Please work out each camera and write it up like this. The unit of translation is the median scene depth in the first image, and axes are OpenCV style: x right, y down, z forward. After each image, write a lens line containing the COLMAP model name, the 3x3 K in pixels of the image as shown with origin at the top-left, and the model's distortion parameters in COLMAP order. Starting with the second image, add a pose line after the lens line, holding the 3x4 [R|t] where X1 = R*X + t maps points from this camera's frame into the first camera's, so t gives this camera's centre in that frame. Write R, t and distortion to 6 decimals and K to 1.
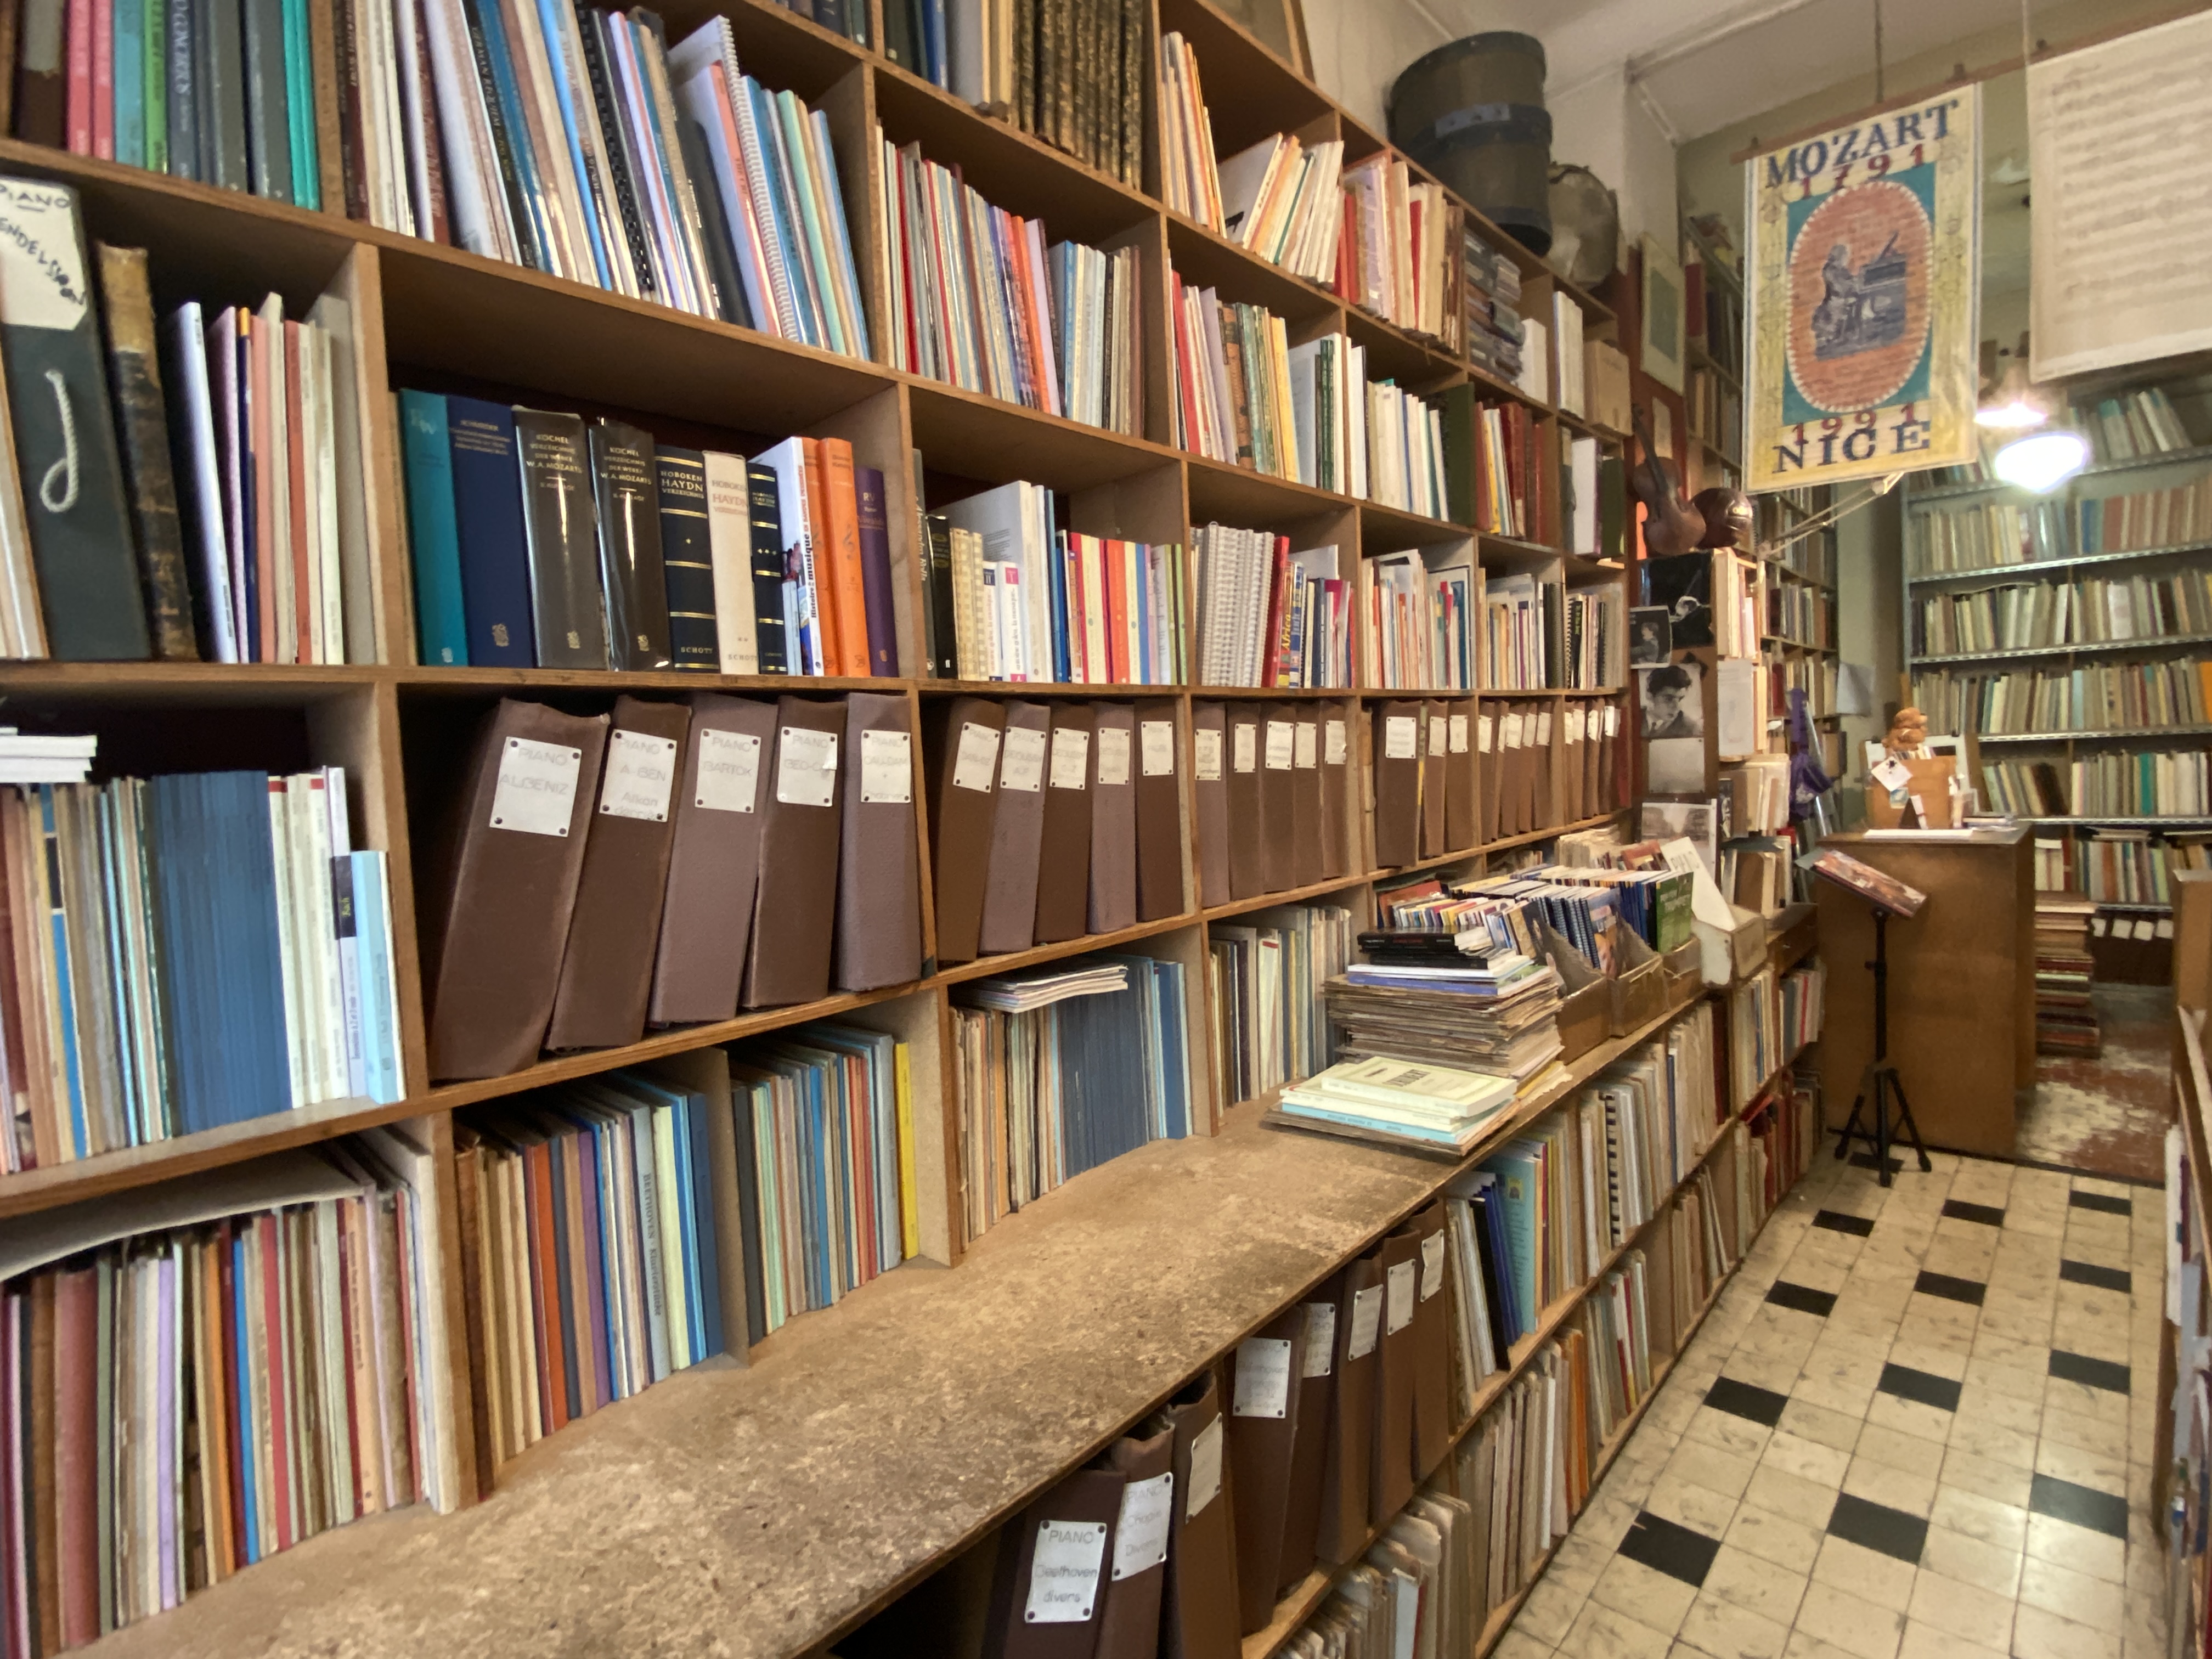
lens RADIAL K [[1072.9, 0, 1100.9], [0, 1072.9, 821.3], [0, 0, 1]] dist [-0.005144, -0.003287]
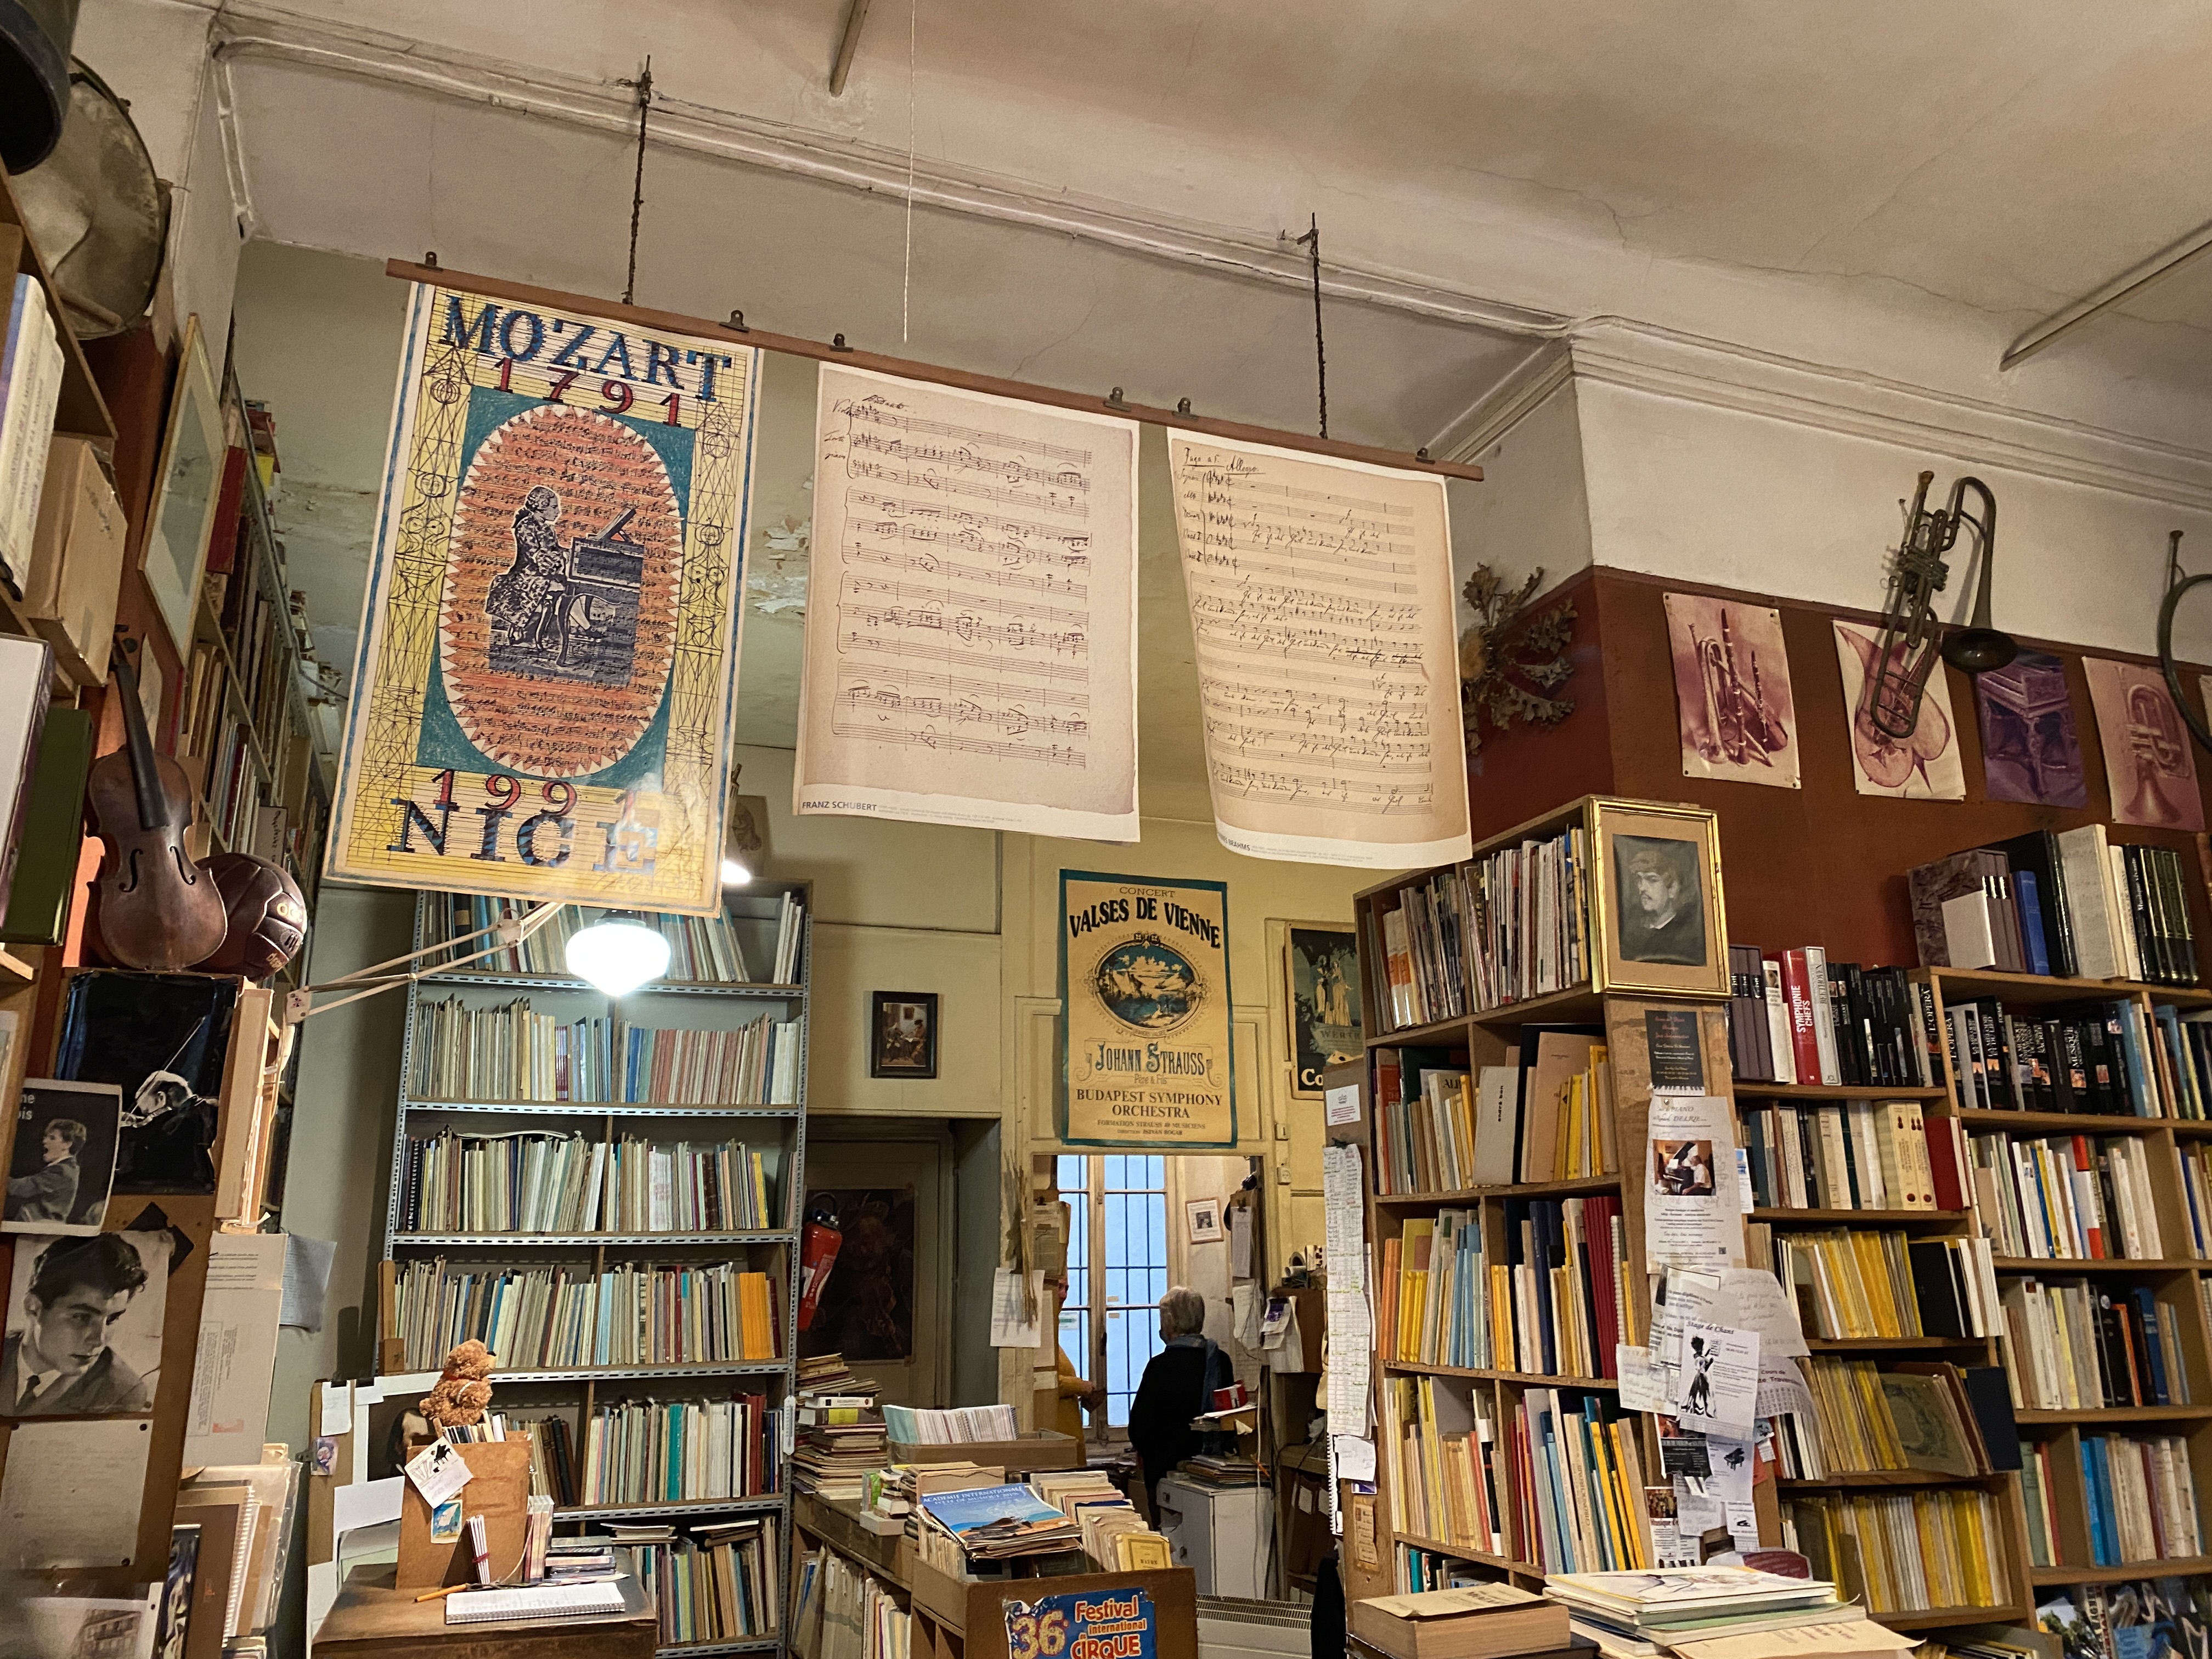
lens RADIAL K [[1676.1, 0, 1102.7], [0, 1676.1, 832.1], [0, 0, 1]] dist [0.011322, -0.005413]
pose [[0.439935, 0.281521, 0.852762, 0.109159], [0.040190, 0.942469, -0.331870, -0.061465], [-0.897130, 0.180274, 0.403310, 0.372275]]
